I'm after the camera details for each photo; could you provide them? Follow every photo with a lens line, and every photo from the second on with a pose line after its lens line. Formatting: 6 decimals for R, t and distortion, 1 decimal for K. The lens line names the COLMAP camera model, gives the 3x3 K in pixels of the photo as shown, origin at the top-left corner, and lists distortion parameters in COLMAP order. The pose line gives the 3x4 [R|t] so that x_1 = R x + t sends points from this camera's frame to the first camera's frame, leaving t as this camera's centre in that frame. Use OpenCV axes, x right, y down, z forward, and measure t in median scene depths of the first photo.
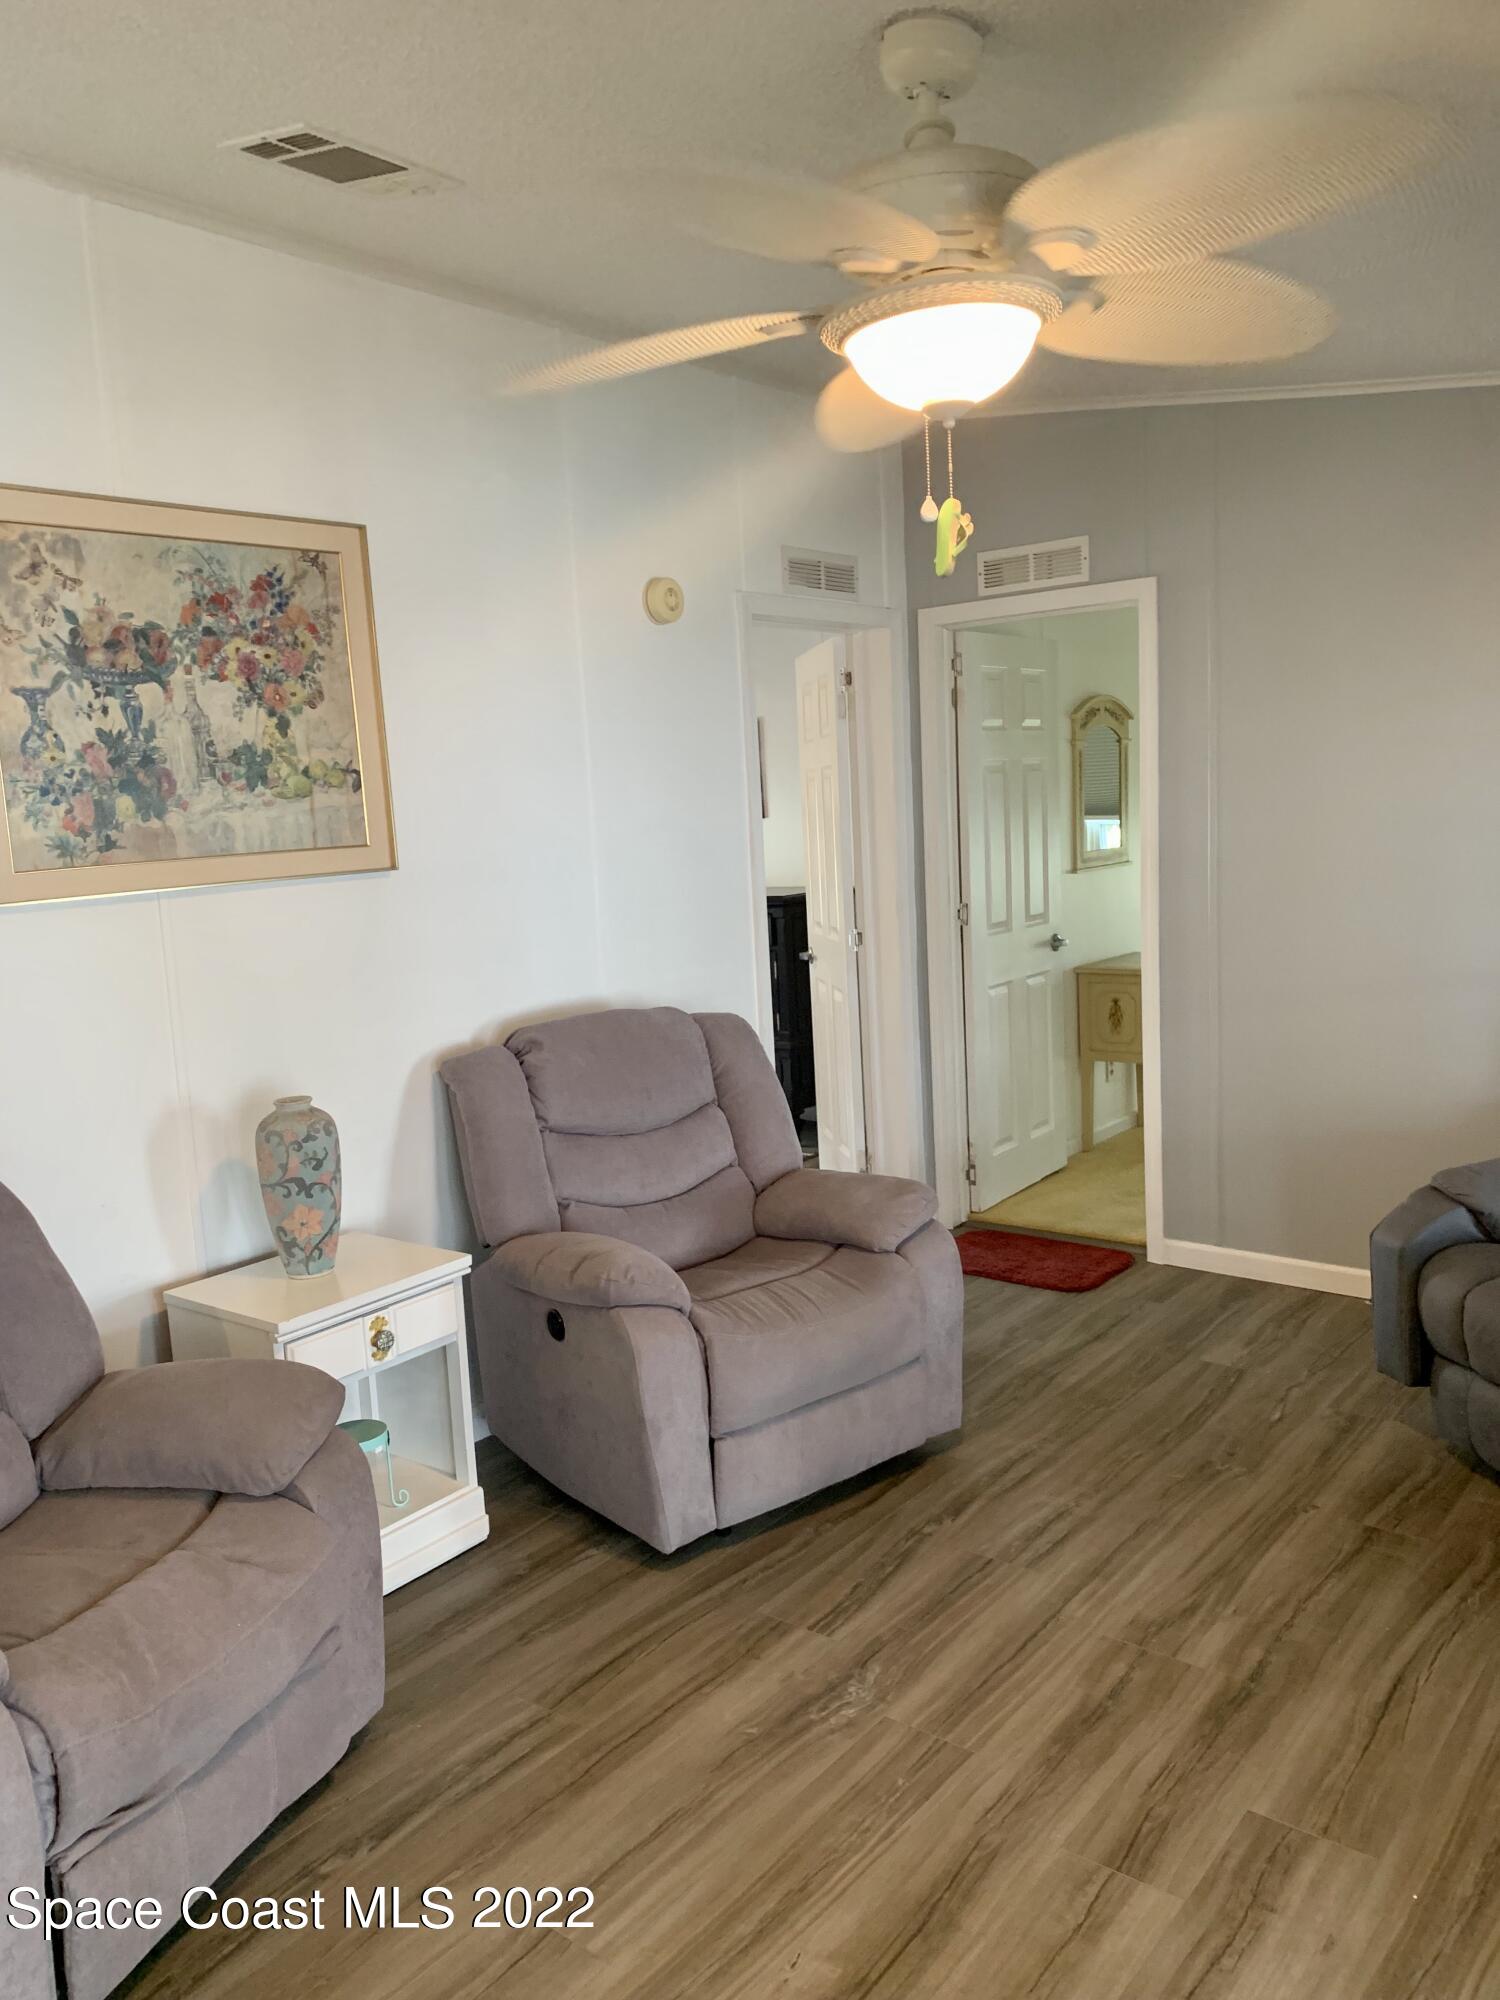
lens RADIAL K [[1520.1, 0, 750.0], [0, 1520.1, 1000.0], [0, 0, 1]] dist [0.103476, -0.129010]
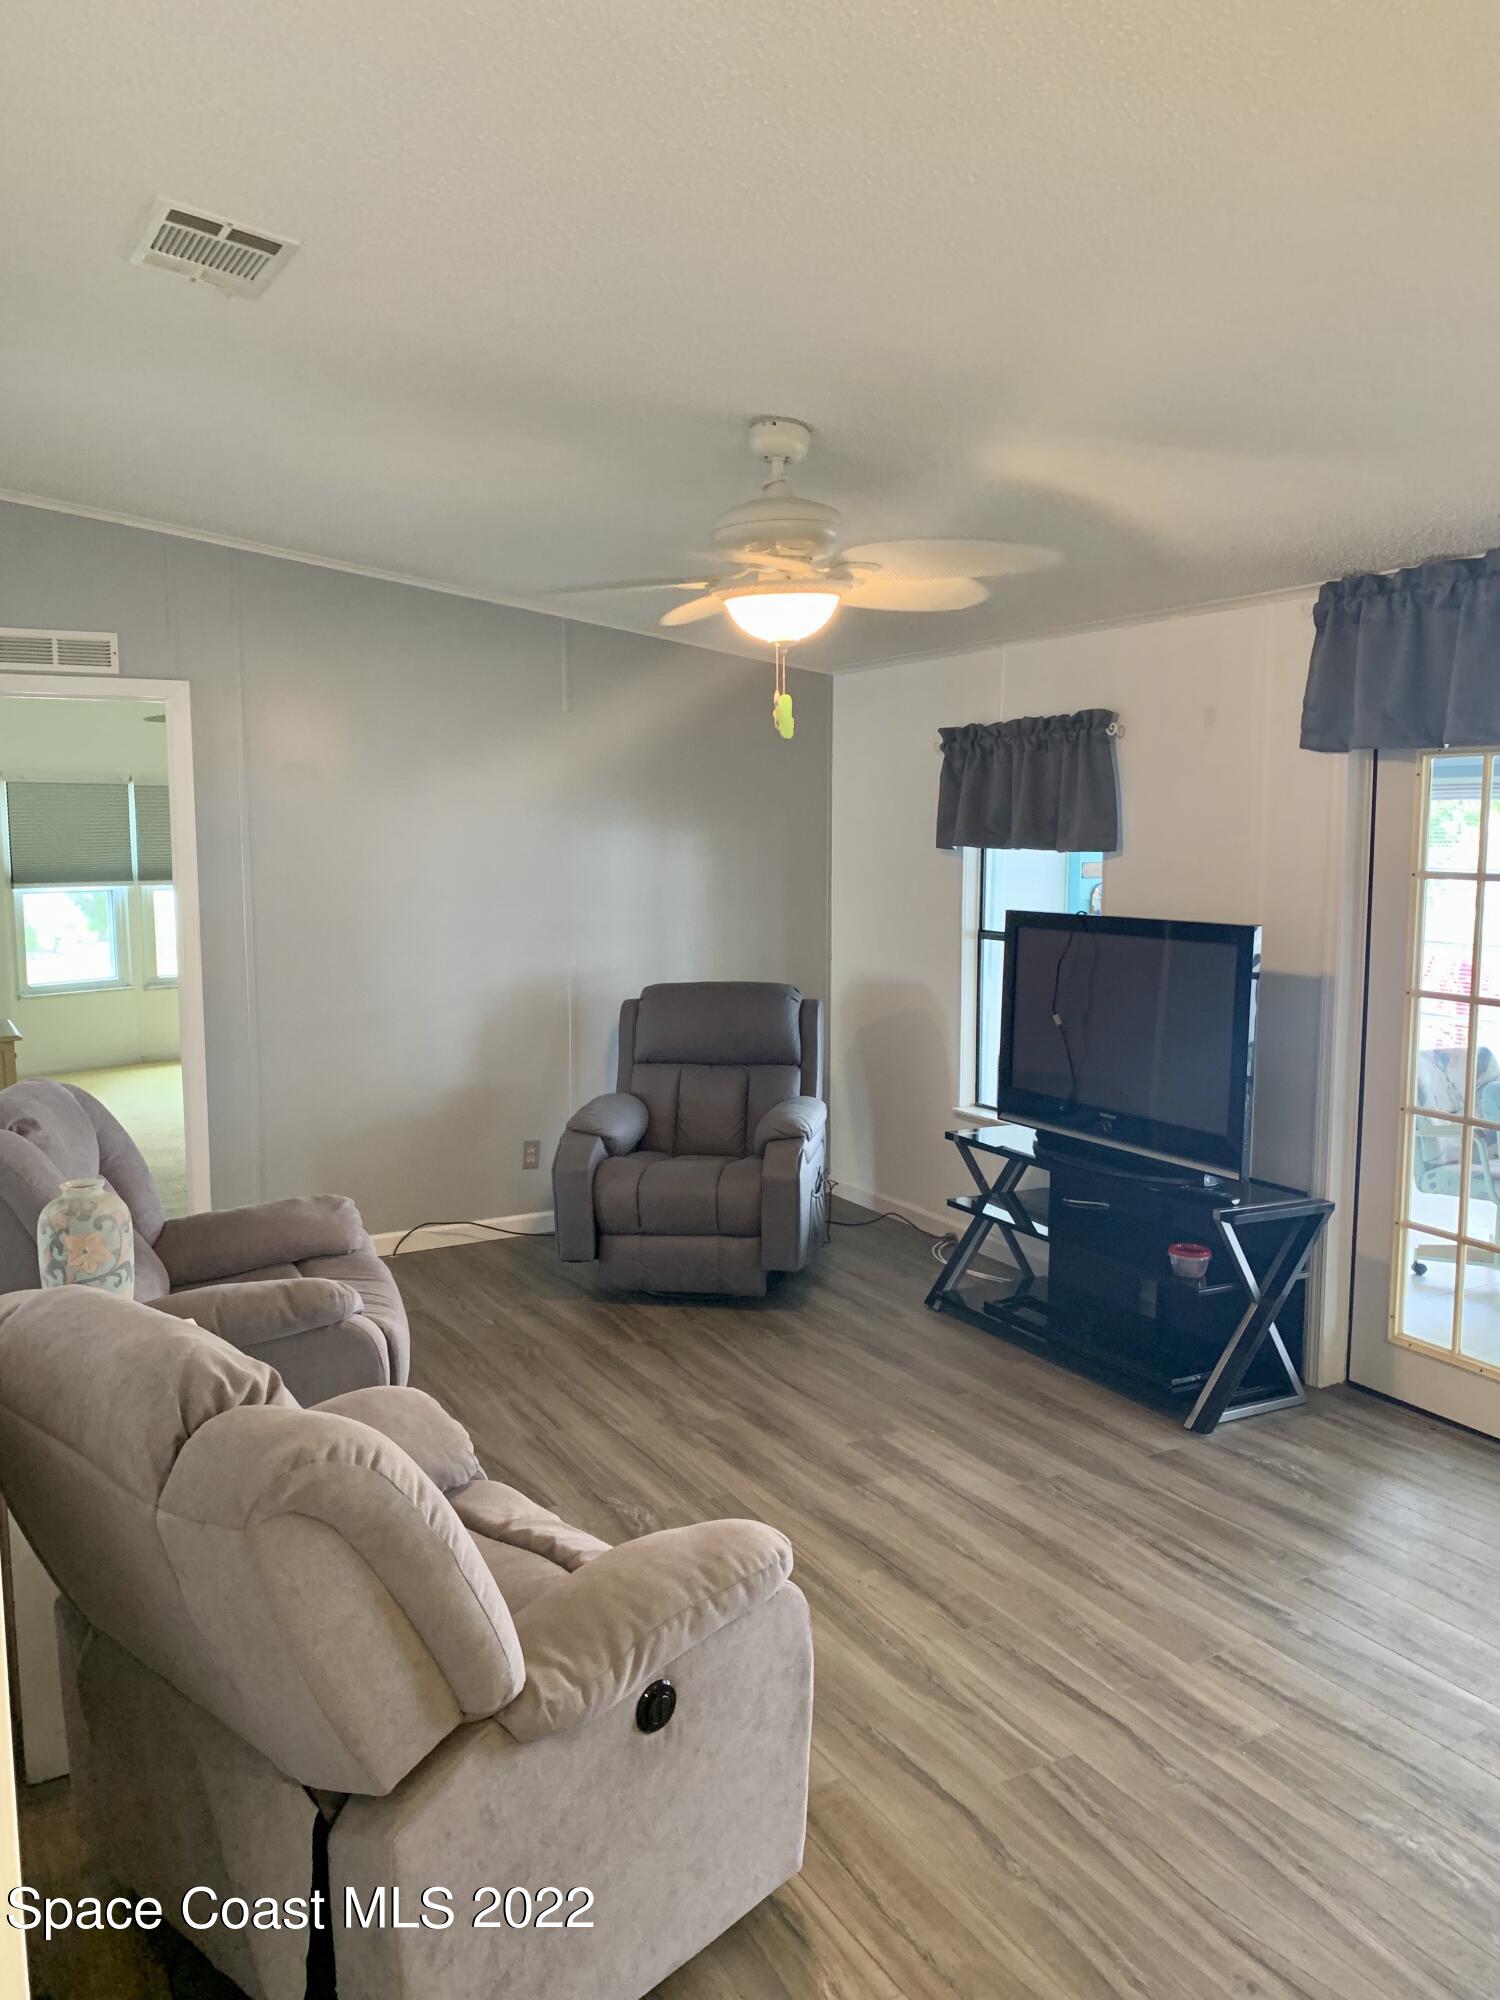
lens RADIAL K [[1507.5, 0, 743.7], [0, 1507.5, 990.9], [0, 0, 1]] dist [0.111660, -0.224368]
pose [[0.383419, -0.047165, 0.922369, -0.999642], [0.103614, 0.994587, 0.007787, -0.014807], [-0.917744, 0.092585, 0.386231, 0.294957]]
